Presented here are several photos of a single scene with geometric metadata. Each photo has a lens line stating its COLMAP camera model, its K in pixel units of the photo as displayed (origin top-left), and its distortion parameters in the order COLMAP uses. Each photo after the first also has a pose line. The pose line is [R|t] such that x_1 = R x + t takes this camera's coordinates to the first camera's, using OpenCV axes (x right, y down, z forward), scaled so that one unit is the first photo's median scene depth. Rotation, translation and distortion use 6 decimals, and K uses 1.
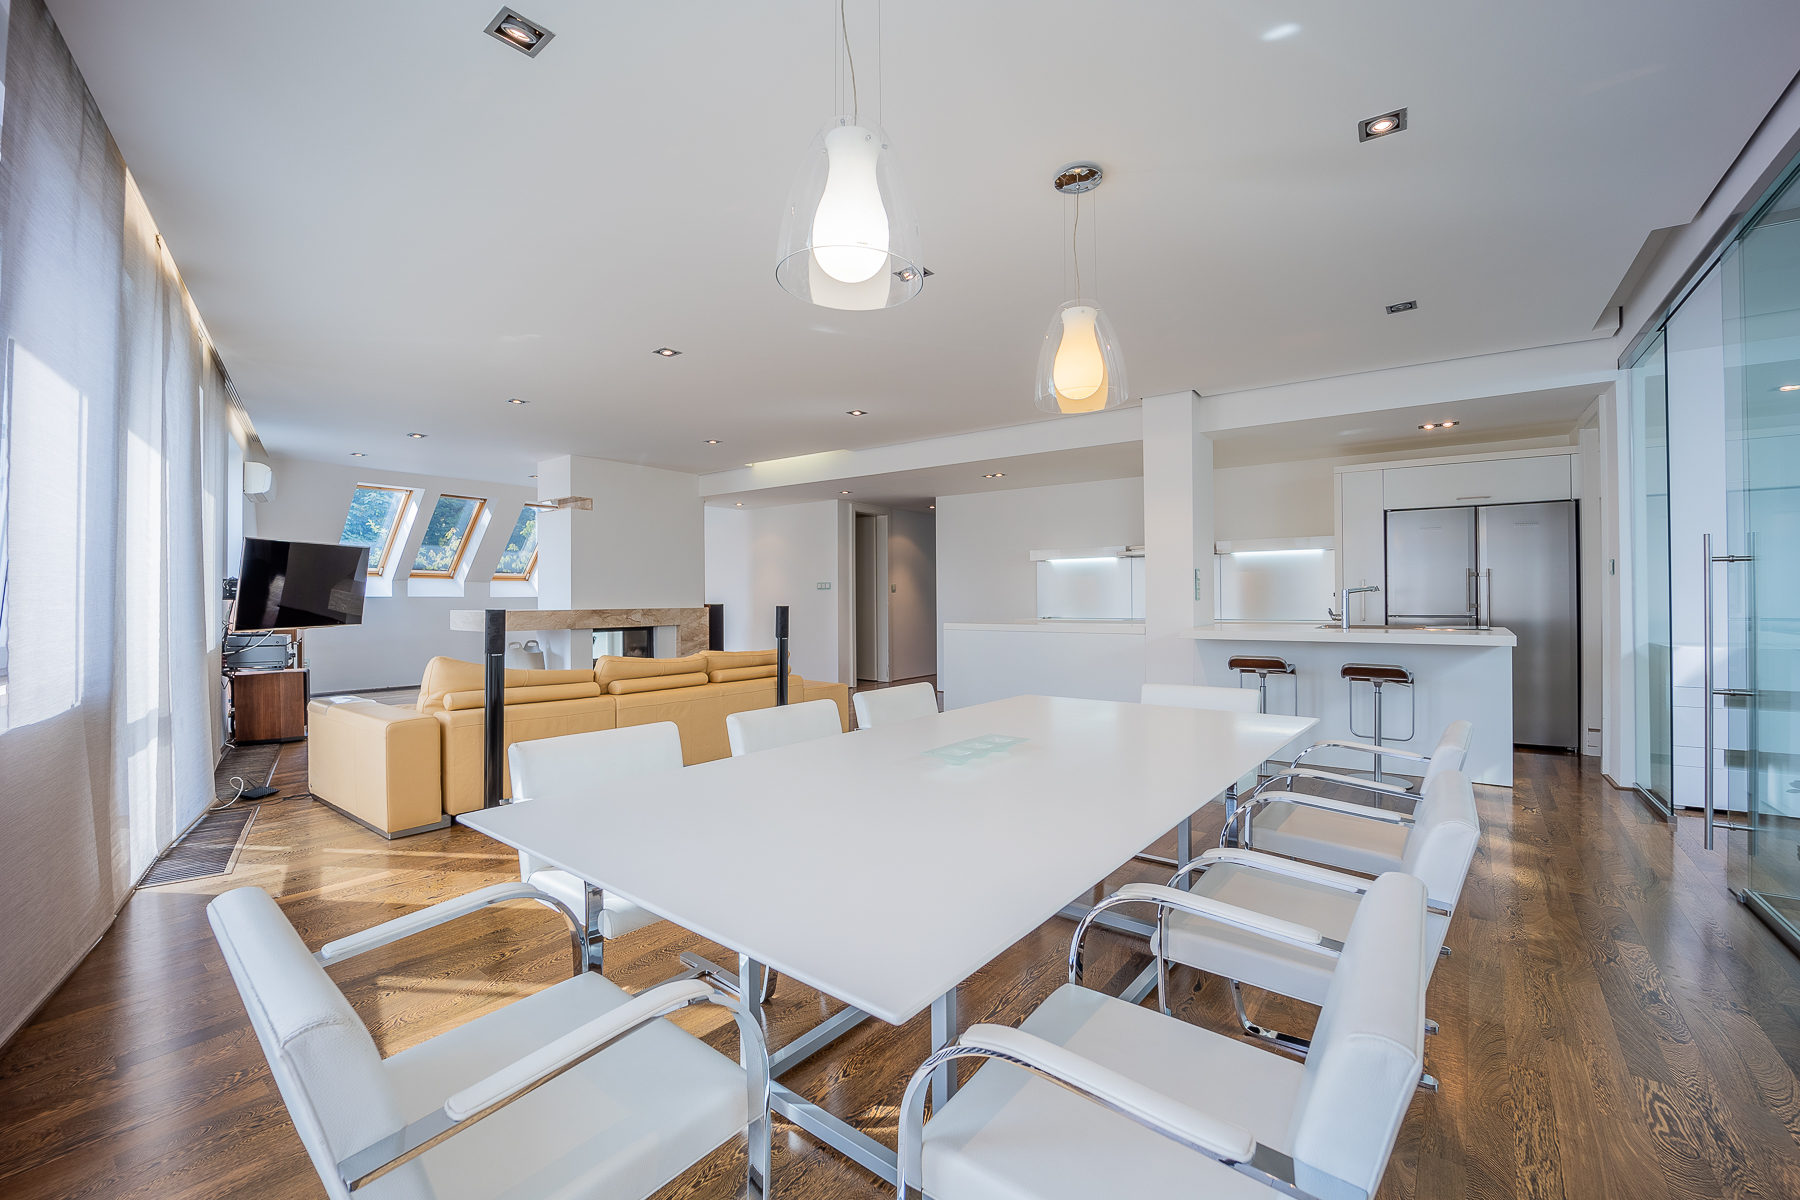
lens RADIAL K [[773.9, 0, 900.0], [0, 773.9, 600.0], [0, 0, 1]] dist [-0.001408, -0.000183]
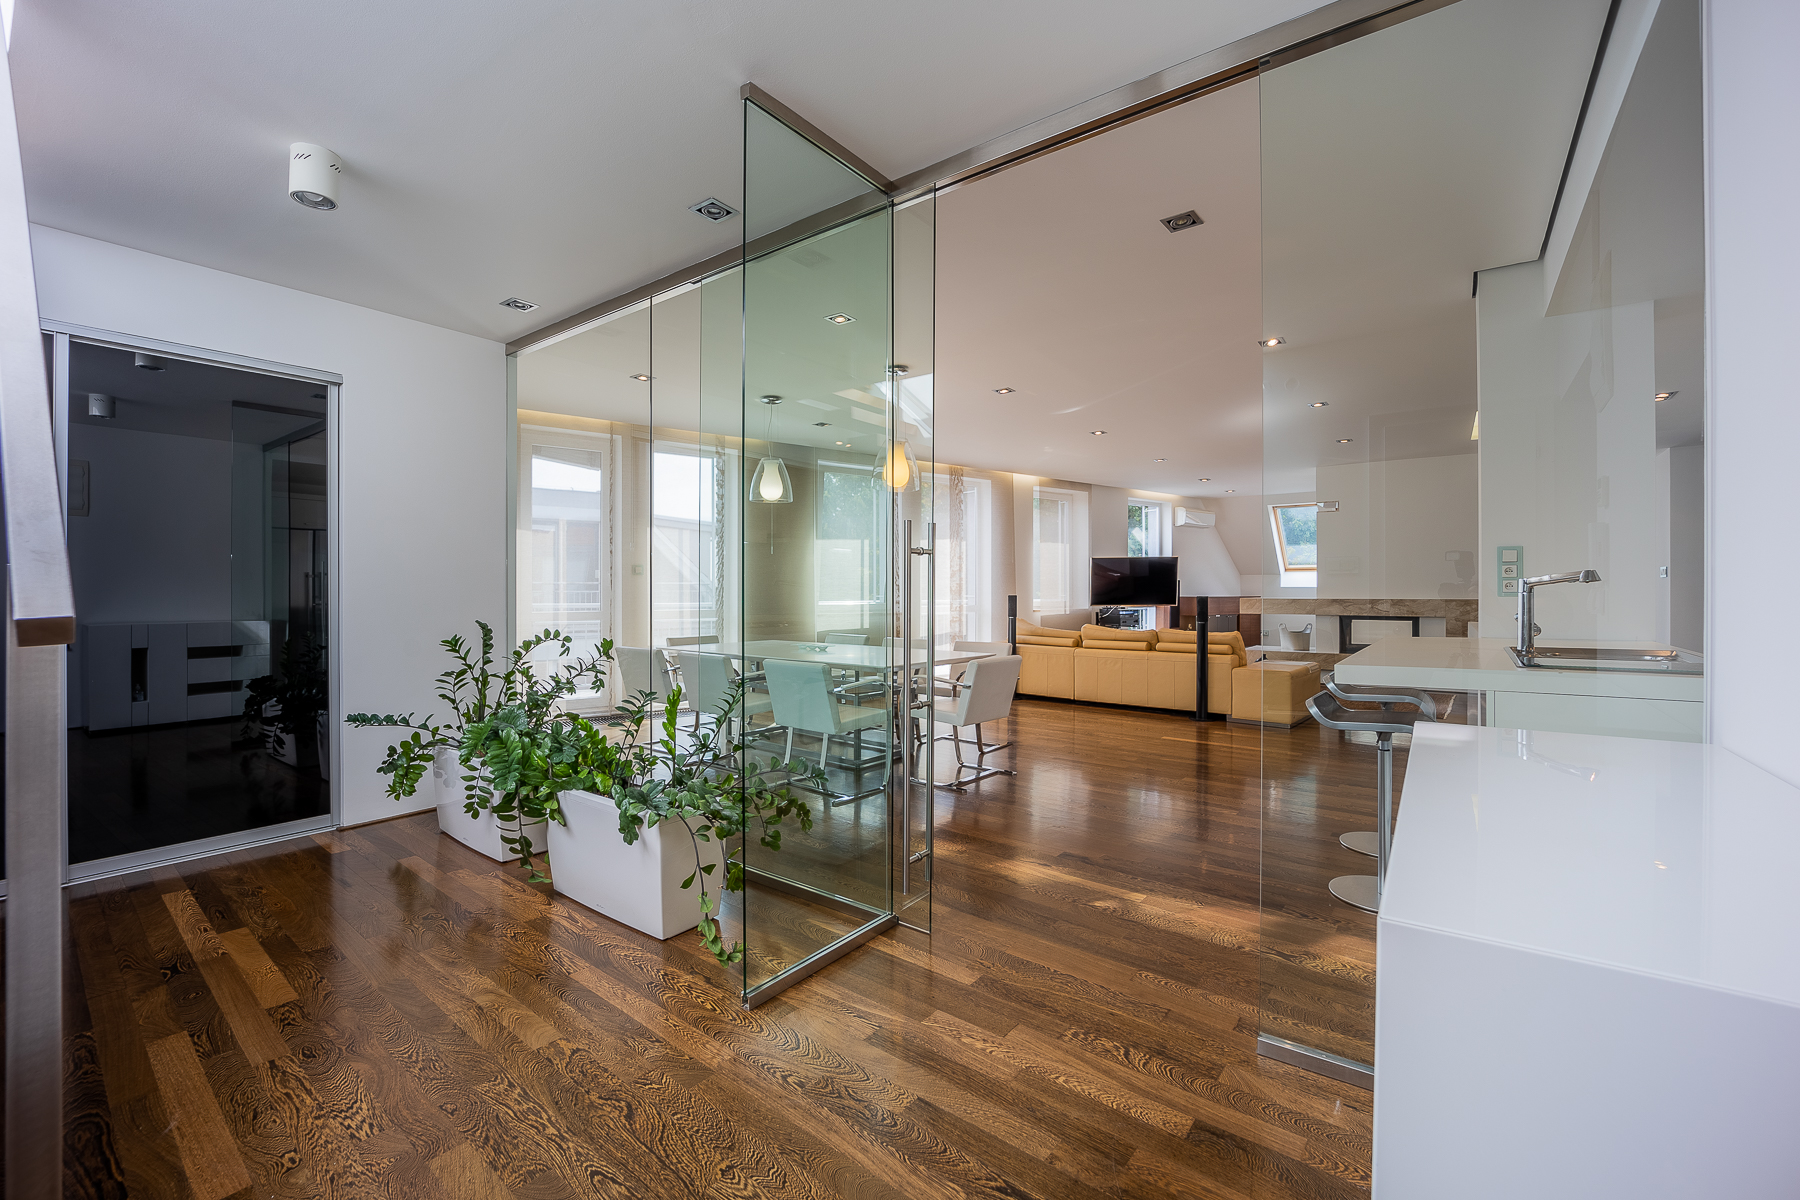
lens RADIAL K [[773.9, 0, 900.0], [0, 773.9, 600.0], [0, 0, 1]] dist [-0.001408, -0.000183]
pose [[-0.033118, 0.017568, -0.999297, 0.876714], [-0.001859, 0.999843, 0.017639, -0.005820], [0.999450, 0.002441, -0.033080, 0.449852]]
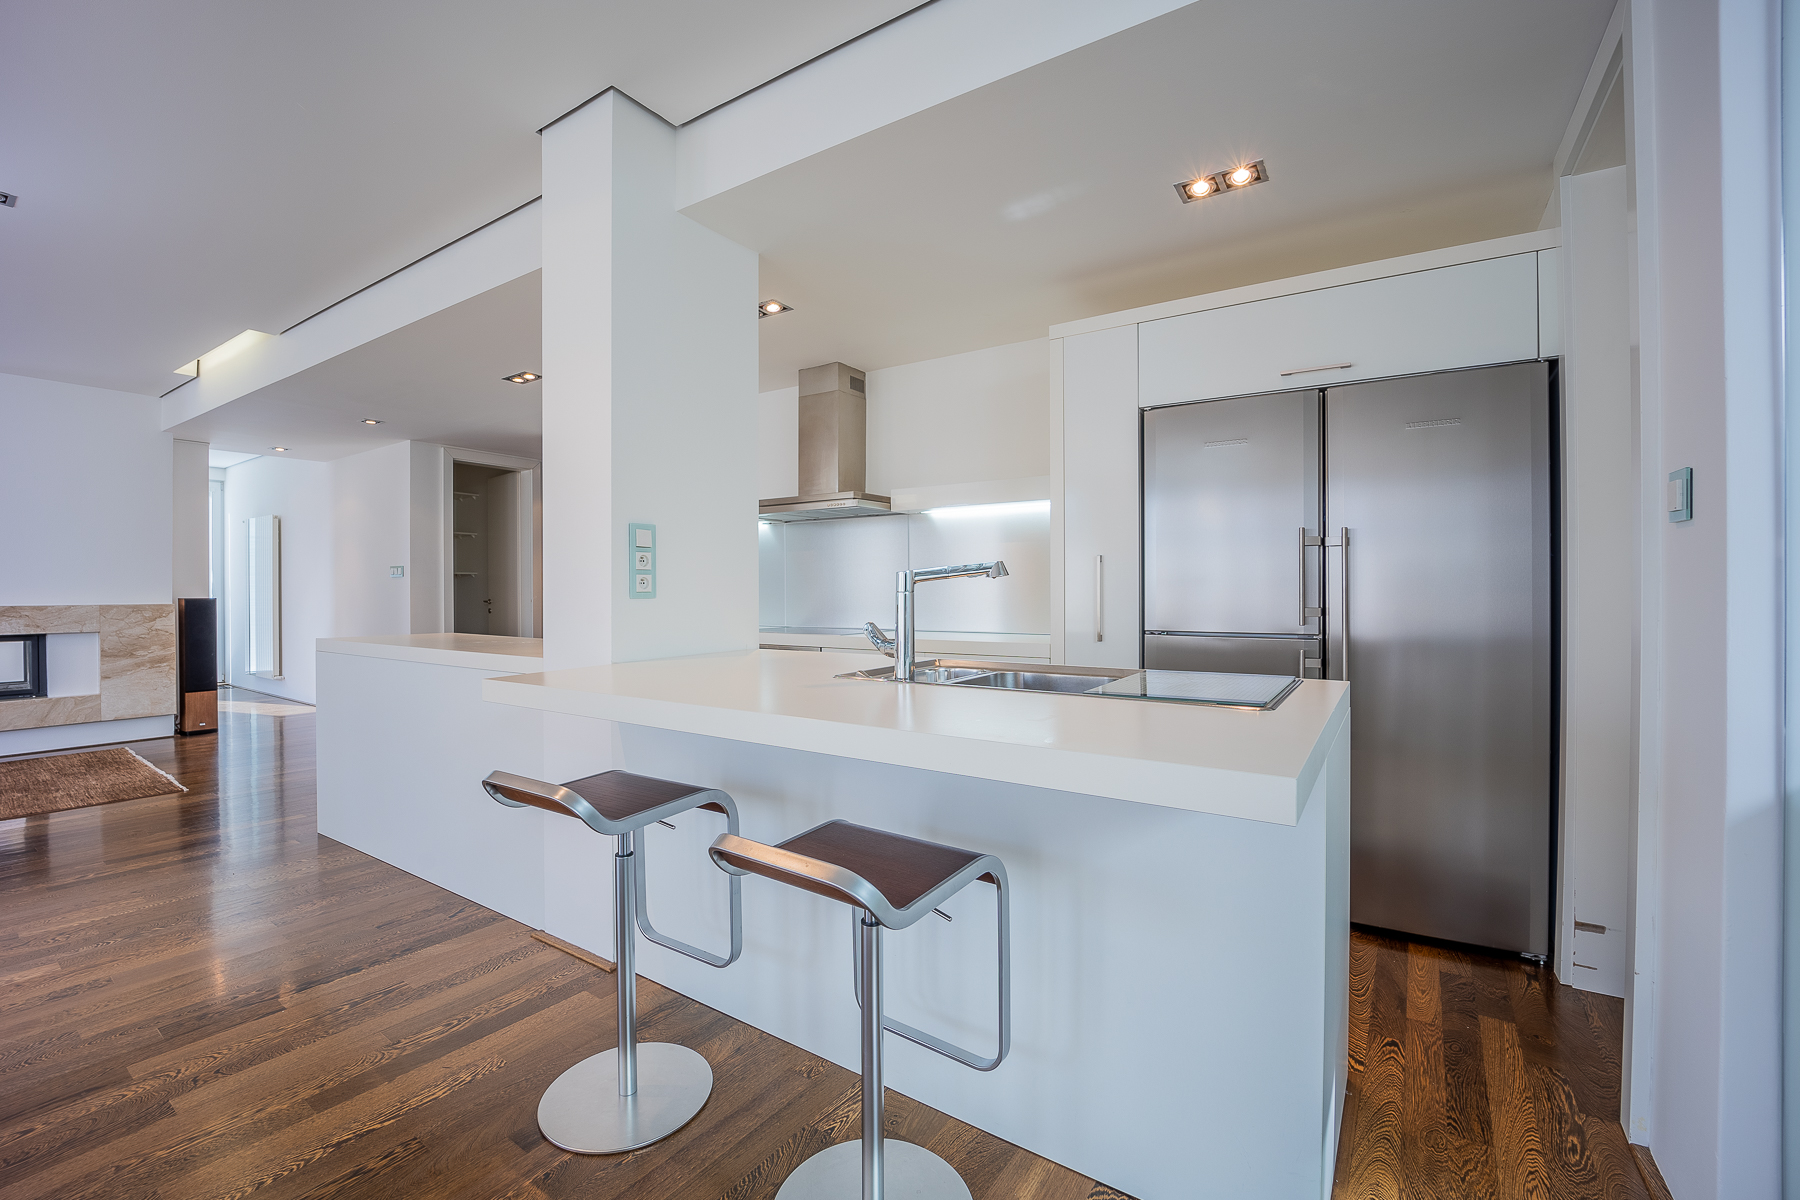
lens RADIAL K [[752.2, 0, 862.7], [0, 752.2, 599.7], [0, 0, 1]] dist [-0.001325, -0.000275]
pose [[0.999909, 0.003838, -0.012937, 0.434797], [-0.003706, 0.999941, 0.010235, -0.003194], [0.012975, -0.010186, 0.999864, 0.502368]]
